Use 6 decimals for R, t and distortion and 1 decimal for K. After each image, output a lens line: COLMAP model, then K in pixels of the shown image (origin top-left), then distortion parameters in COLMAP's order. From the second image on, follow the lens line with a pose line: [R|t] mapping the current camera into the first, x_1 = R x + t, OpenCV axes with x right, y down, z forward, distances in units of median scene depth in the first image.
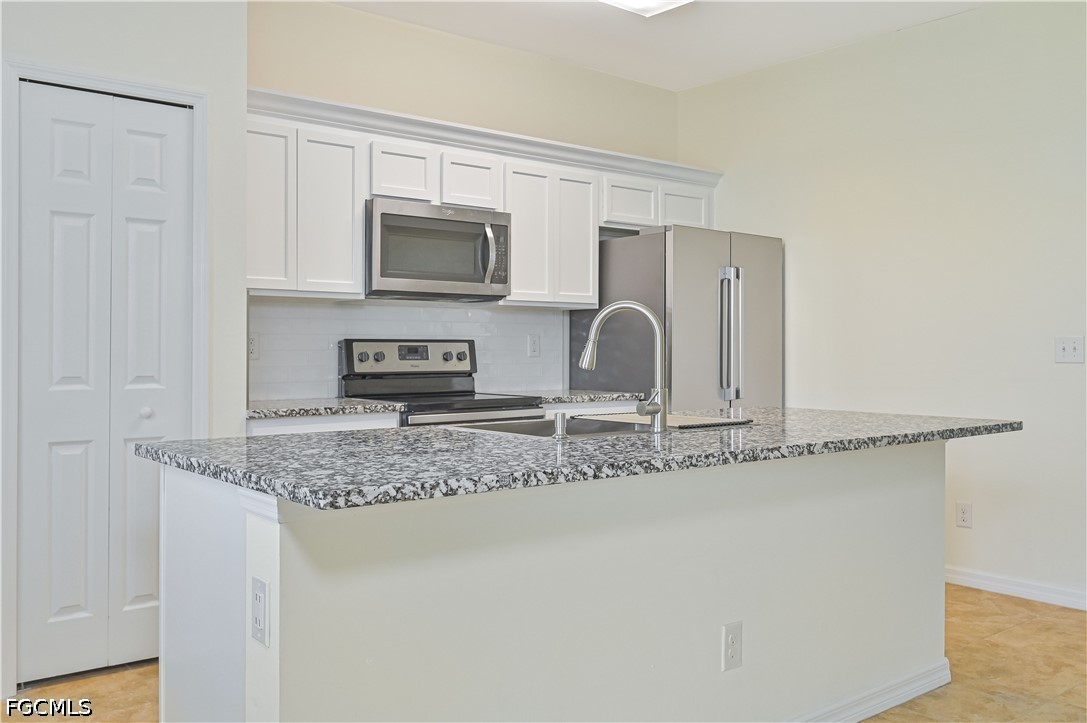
lens RADIAL K [[947.5, 0, 544.0], [0, 947.5, 344.5], [0, 0, 1]] dist [-0.000621, -0.005124]
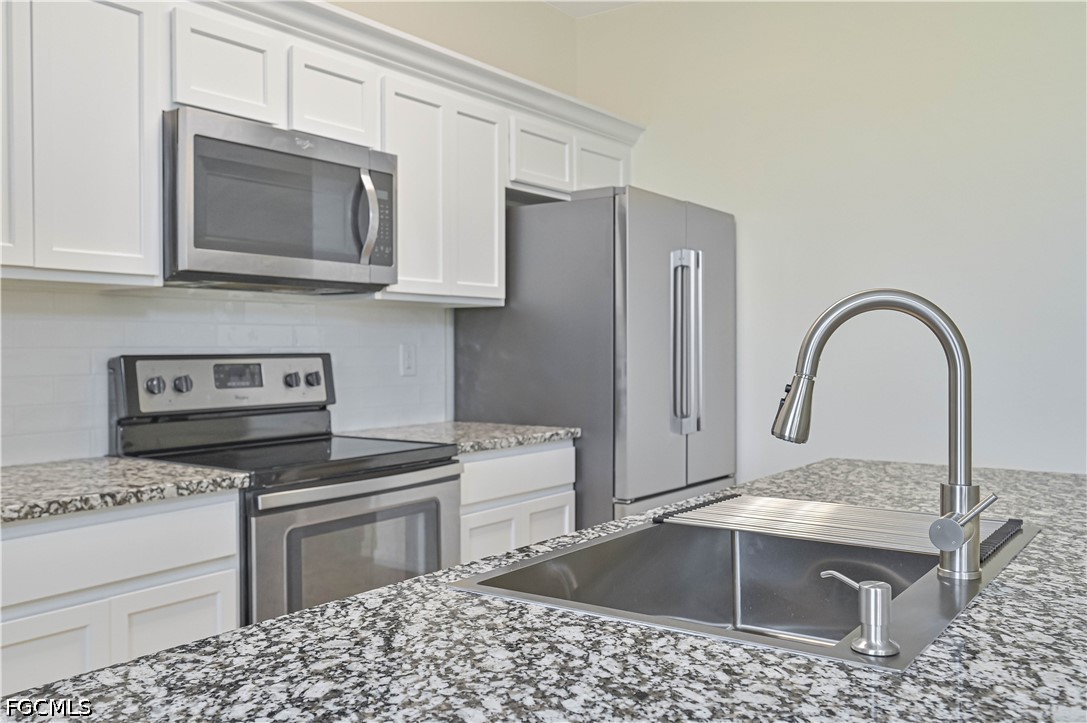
lens RADIAL K [[947.5, 0, 549.7], [0, 947.5, 358.4], [0, 0, 1]] dist [-0.000621, -0.005124]
pose [[0.962617, -0.007183, 0.270770, -0.113112], [0.002482, 0.999840, 0.017702, -0.013235], [-0.270854, -0.016368, 0.962481, 0.367013]]
